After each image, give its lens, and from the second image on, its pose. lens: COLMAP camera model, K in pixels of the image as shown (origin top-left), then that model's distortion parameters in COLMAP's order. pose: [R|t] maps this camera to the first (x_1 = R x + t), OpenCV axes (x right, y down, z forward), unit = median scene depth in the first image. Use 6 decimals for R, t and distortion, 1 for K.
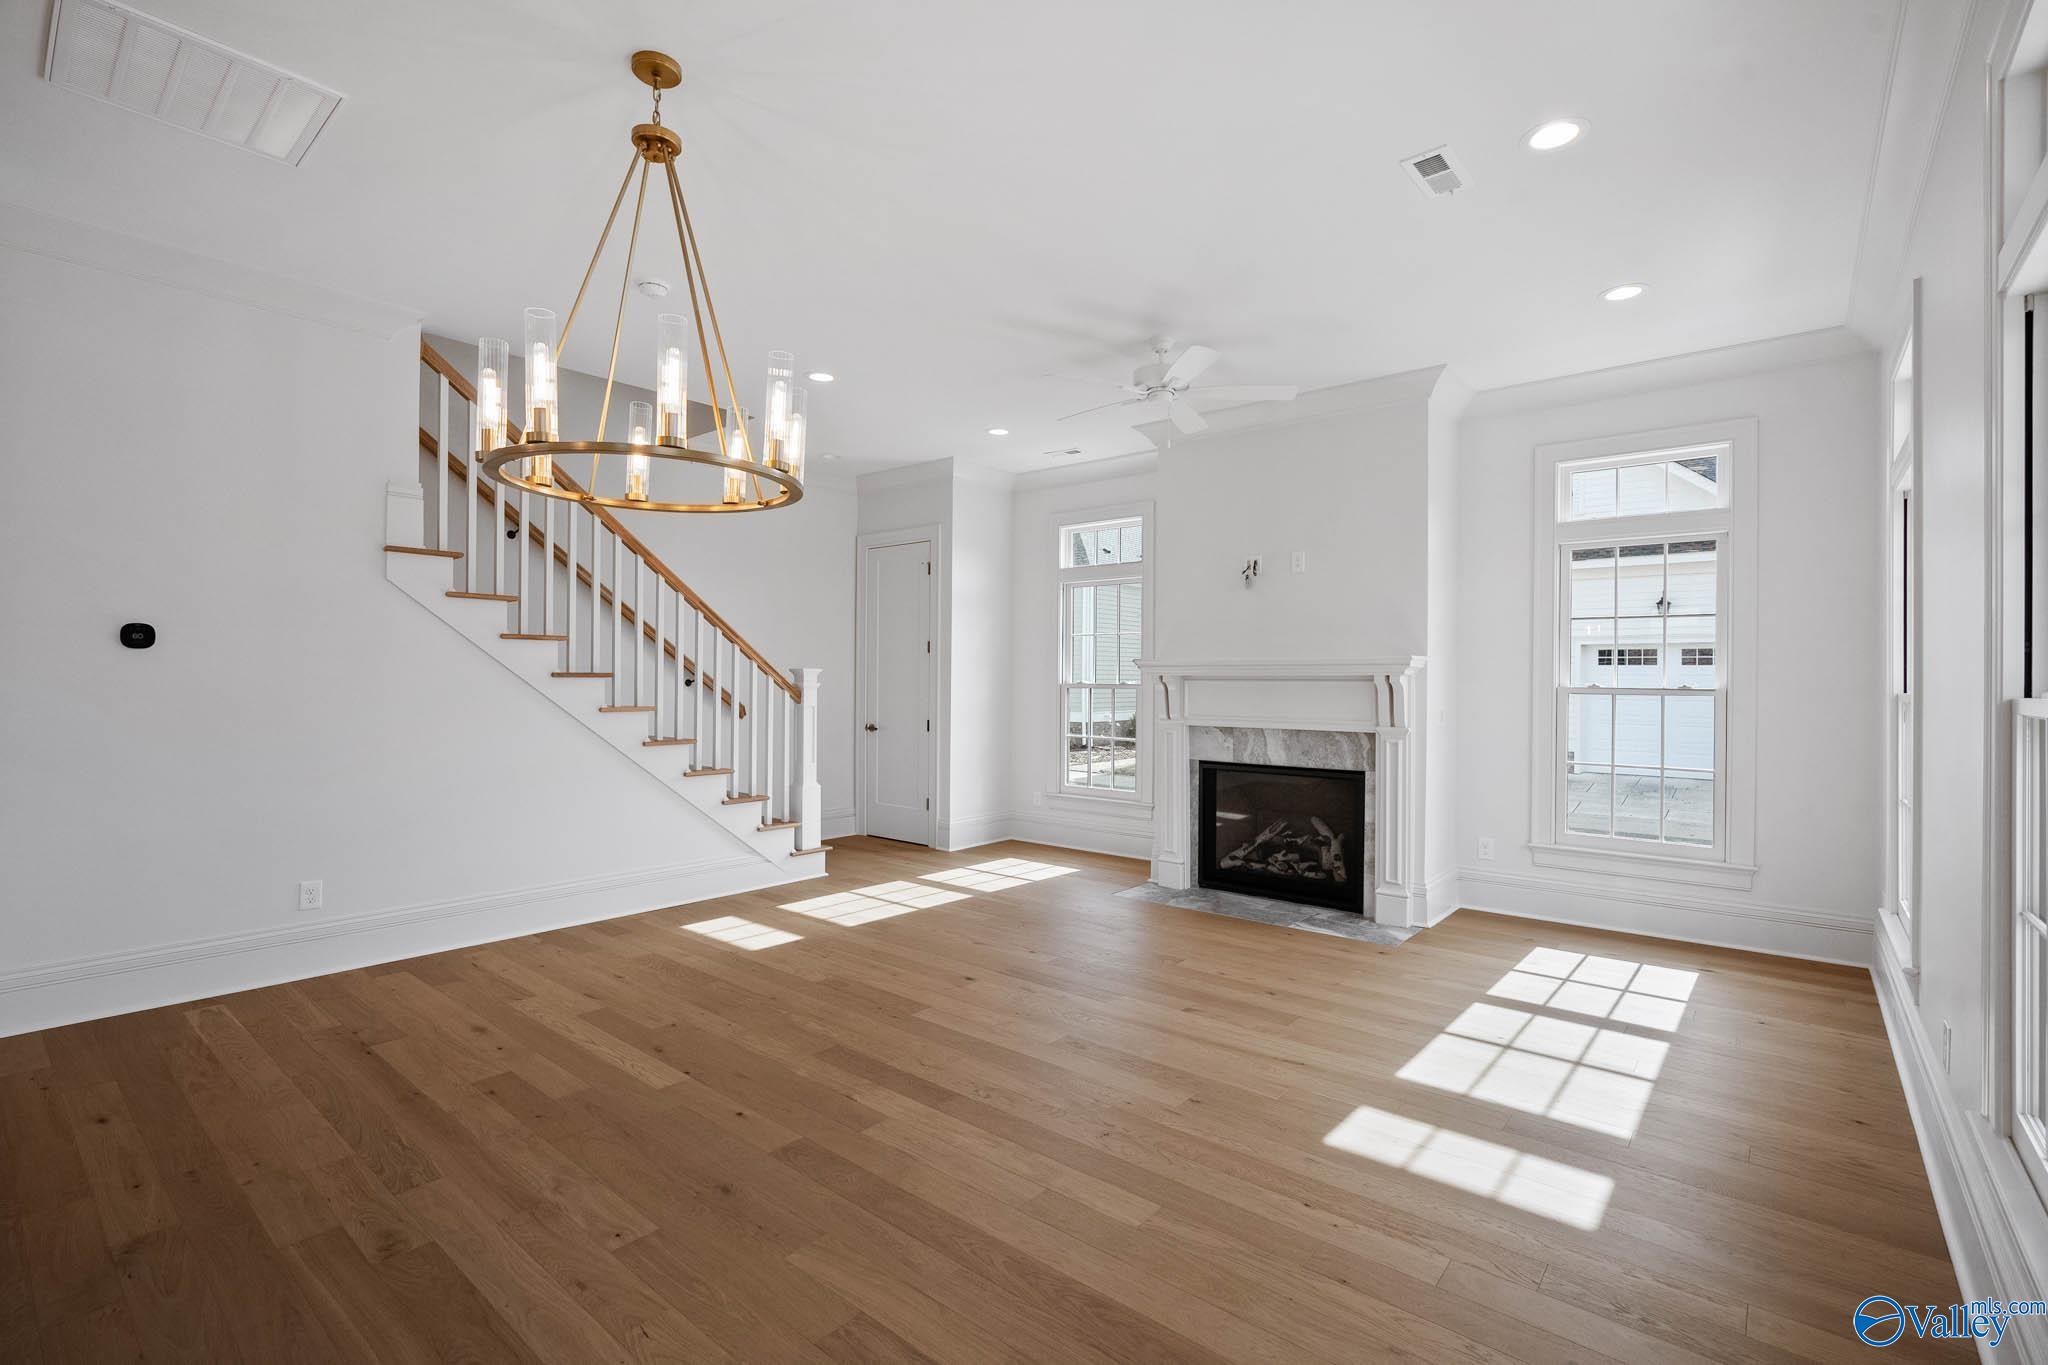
lens RADIAL K [[921.7, 0, 1027.8], [0, 921.7, 673.1], [0, 0, 1]] dist [-0.007254, -0.000783]
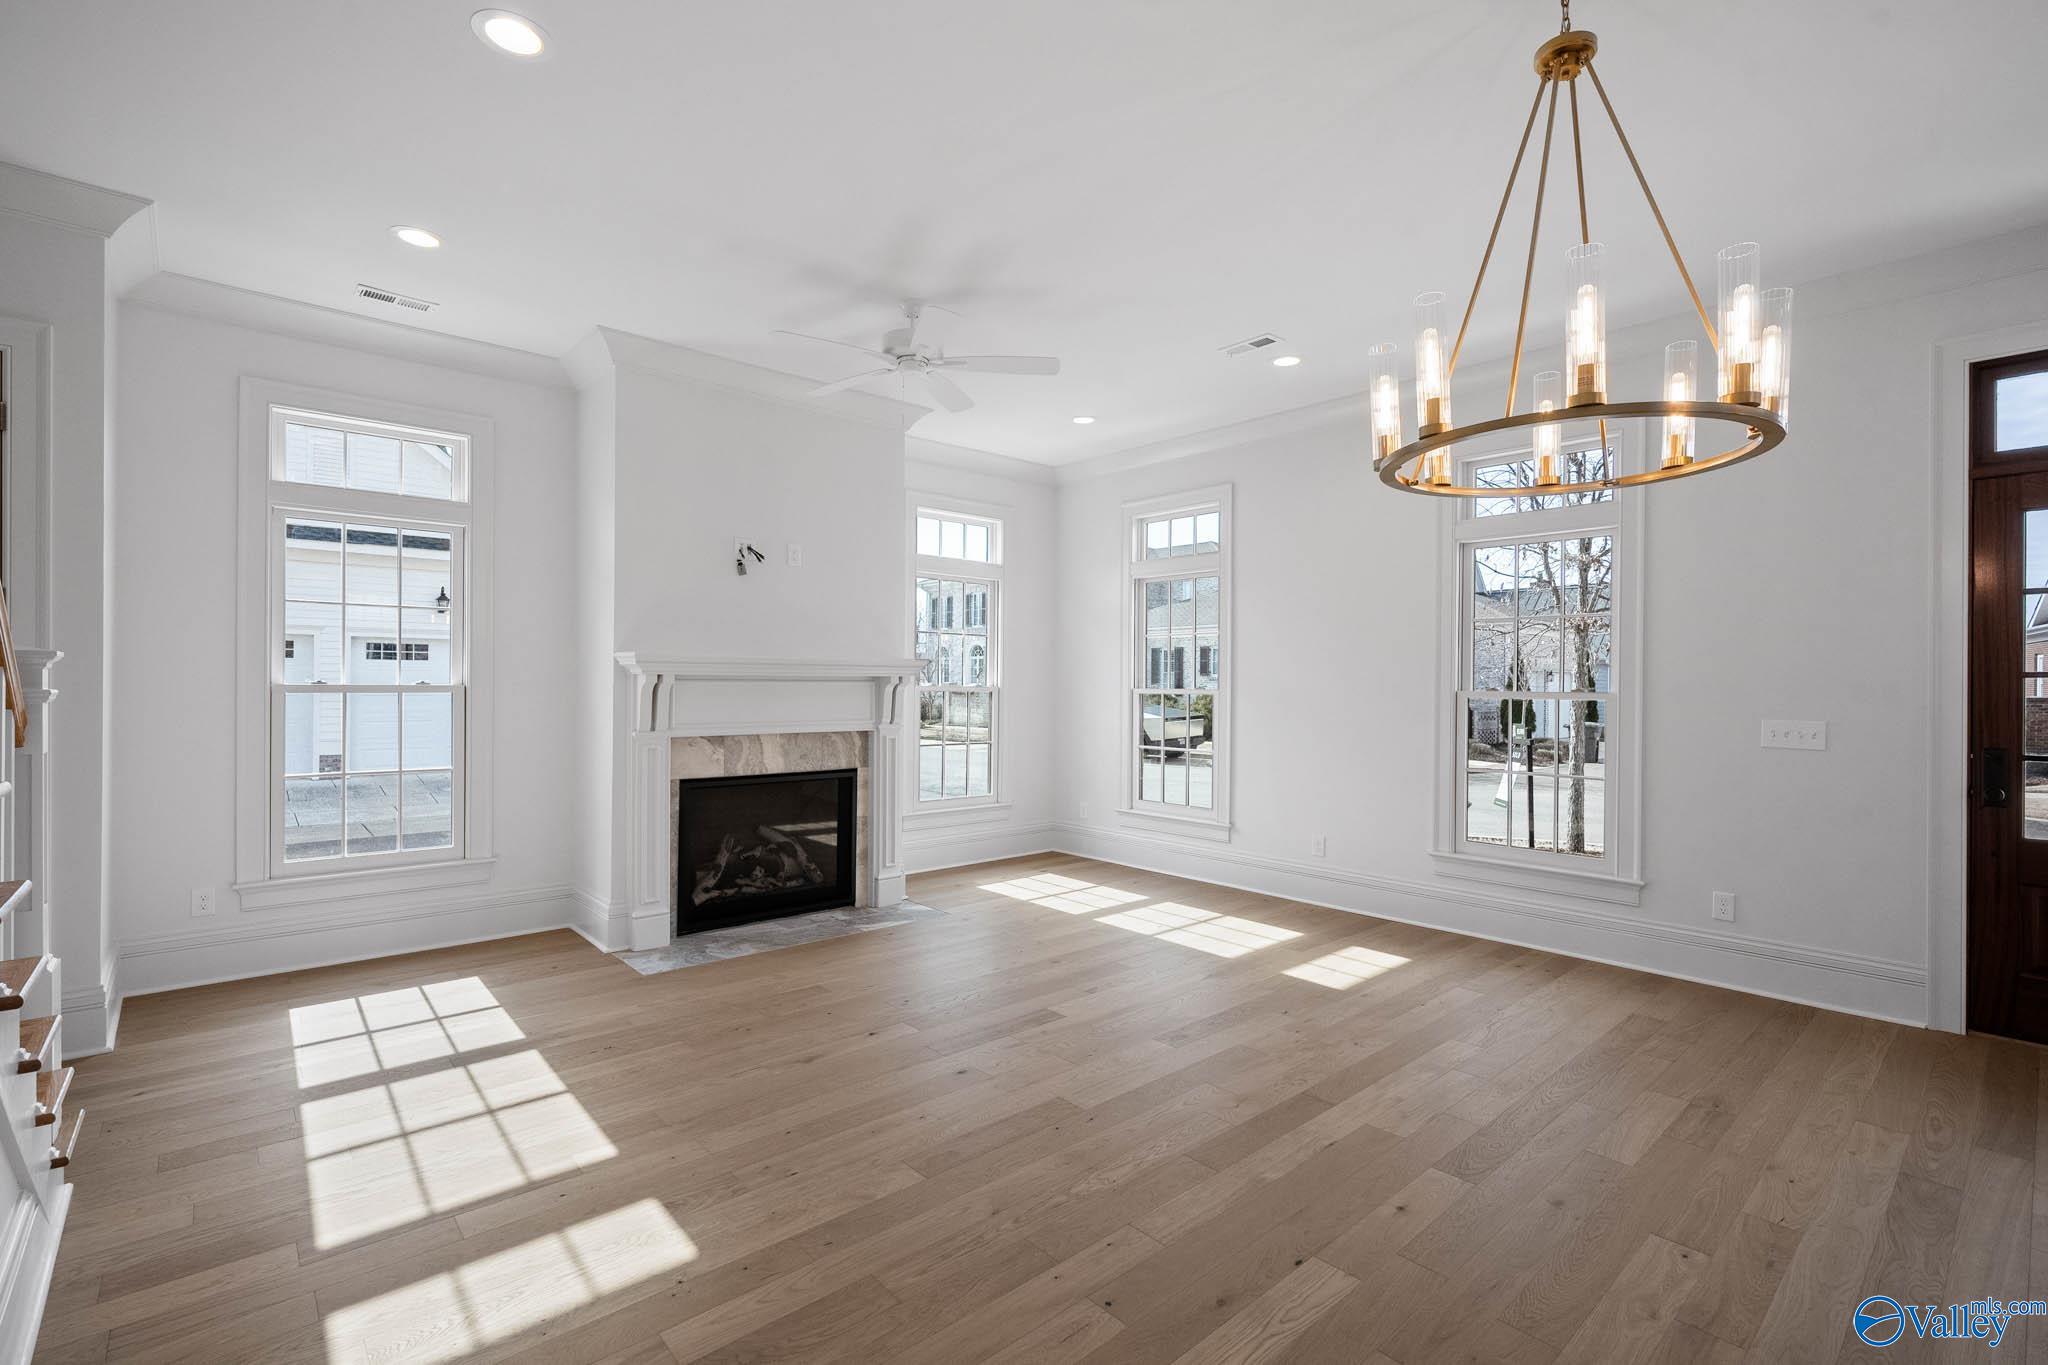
lens RADIAL K [[921.7, 0, 1023.4], [0, 921.7, 690.9], [0, 0, 1]] dist [-0.007254, -0.000783]
pose [[0.151551, -0.013313, 0.988360, -0.607400], [-0.013511, 0.999788, 0.015539, 0.000127], [-0.988357, -0.015708, 0.151339, 0.625707]]
